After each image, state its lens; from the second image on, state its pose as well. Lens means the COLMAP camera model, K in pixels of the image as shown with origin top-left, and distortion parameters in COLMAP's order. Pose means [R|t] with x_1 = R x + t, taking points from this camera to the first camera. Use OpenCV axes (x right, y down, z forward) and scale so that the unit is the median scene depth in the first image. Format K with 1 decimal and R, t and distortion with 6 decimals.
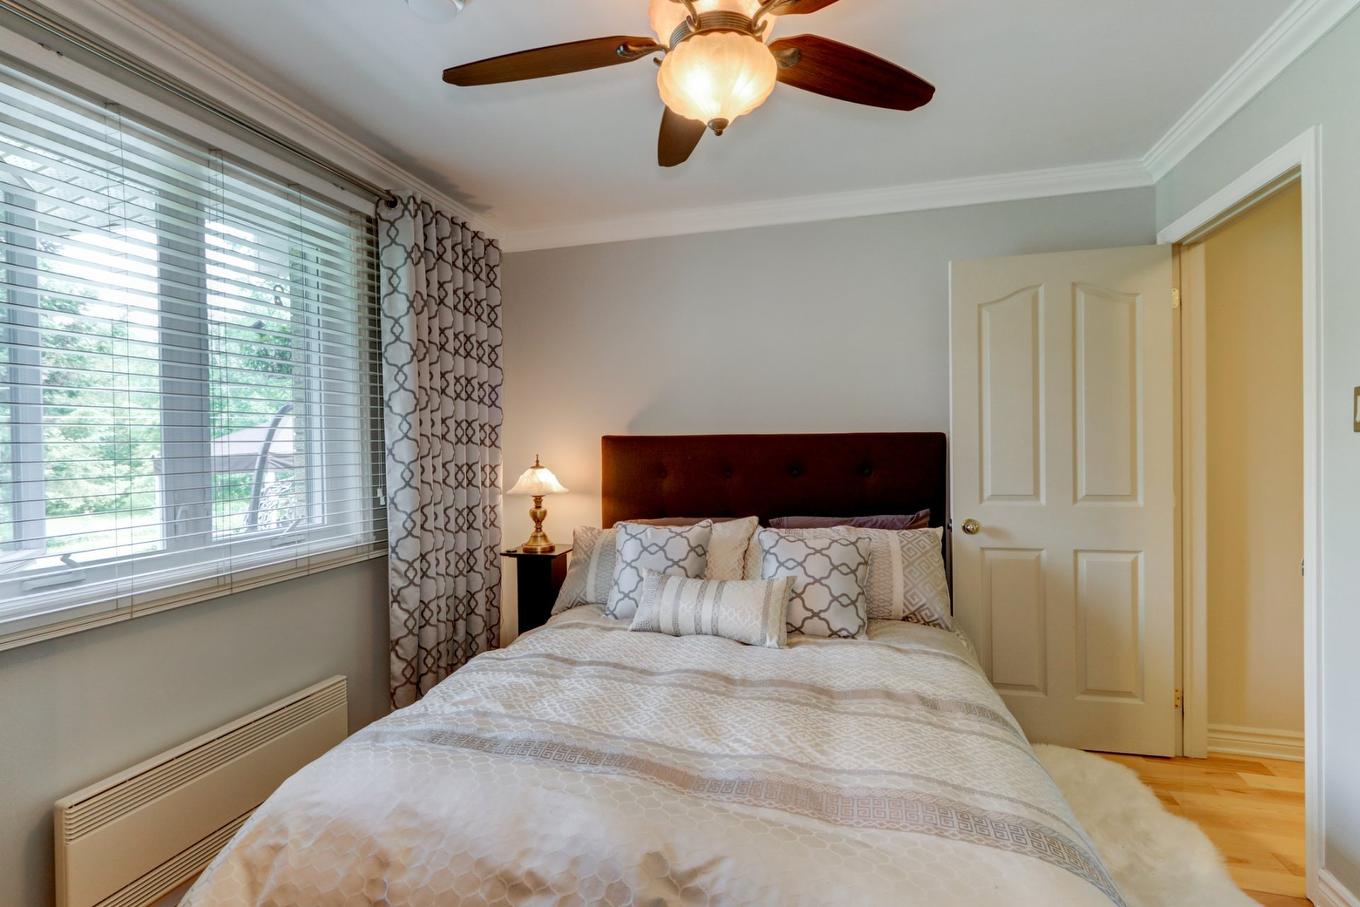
lens RADIAL K [[625.2, 0, 677.4], [0, 625.2, 449.6], [0, 0, 1]] dist [0.000727, -0.000095]
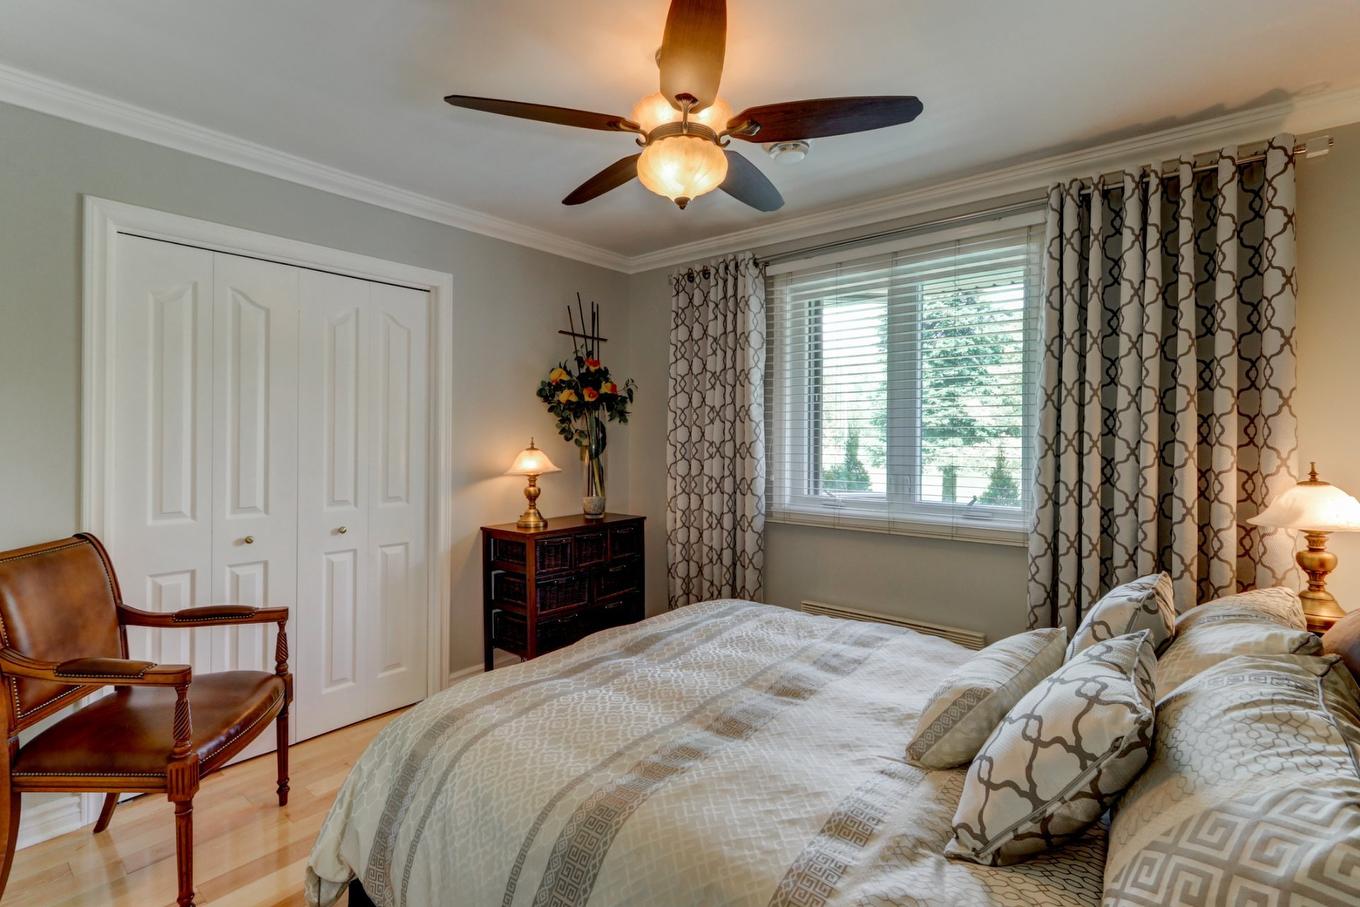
lens RADIAL K [[625.2, 0, 675.4], [0, 625.2, 444.2], [0, 0, 1]] dist [0.000727, -0.000095]
pose [[-0.385223, 0.023133, -0.922534, 0.757968], [-0.004678, 0.999624, 0.027019, -0.030618], [0.922812, 0.014724, -0.384970, 0.885955]]
